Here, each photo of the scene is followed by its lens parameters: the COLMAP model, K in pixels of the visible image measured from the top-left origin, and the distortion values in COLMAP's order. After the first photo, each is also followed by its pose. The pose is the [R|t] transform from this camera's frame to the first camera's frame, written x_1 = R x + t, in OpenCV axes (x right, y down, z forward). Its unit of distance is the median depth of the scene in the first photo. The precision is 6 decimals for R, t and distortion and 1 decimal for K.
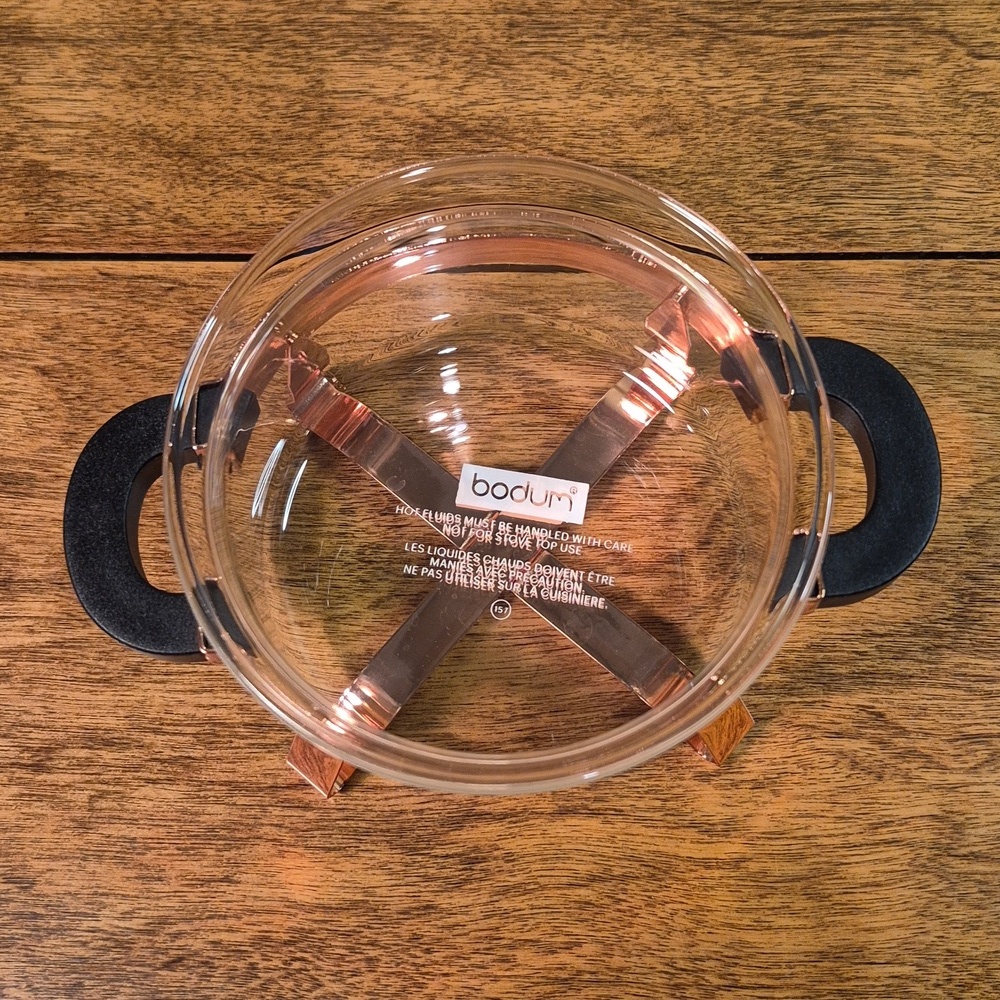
lens RADIAL K [[1573.4, 0, 484.8], [0, 1573.4, 515.4], [0, 0, 1]] dist [0.056842, 0.000000]
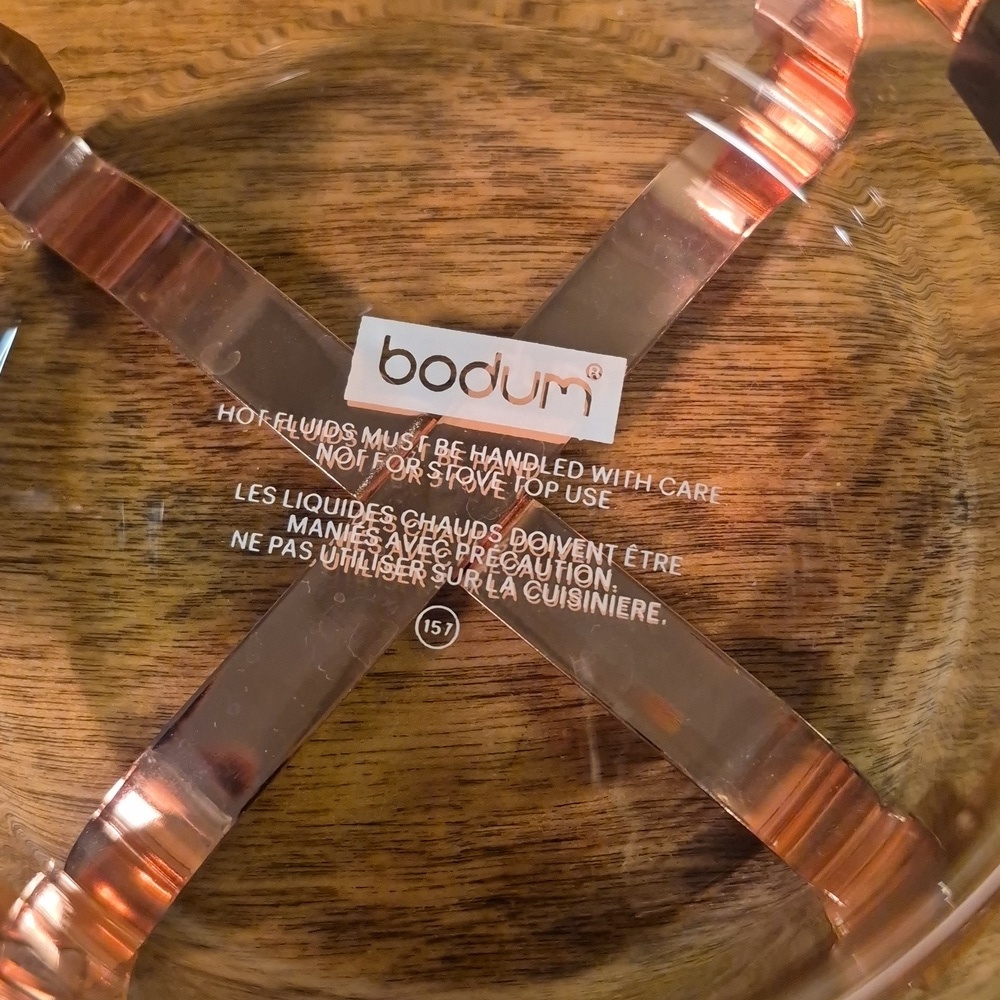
lens RADIAL K [[1706.5, 0, 496.7], [0, 1706.5, 503.2], [0, 0, 1]] dist [0.076814, 0.000000]
pose [[0.999995, -0.000859, -0.003141, 0.028618], [0.000975, 0.999310, 0.037129, 0.004441], [0.003107, -0.037132, 0.999306, 0.483729]]
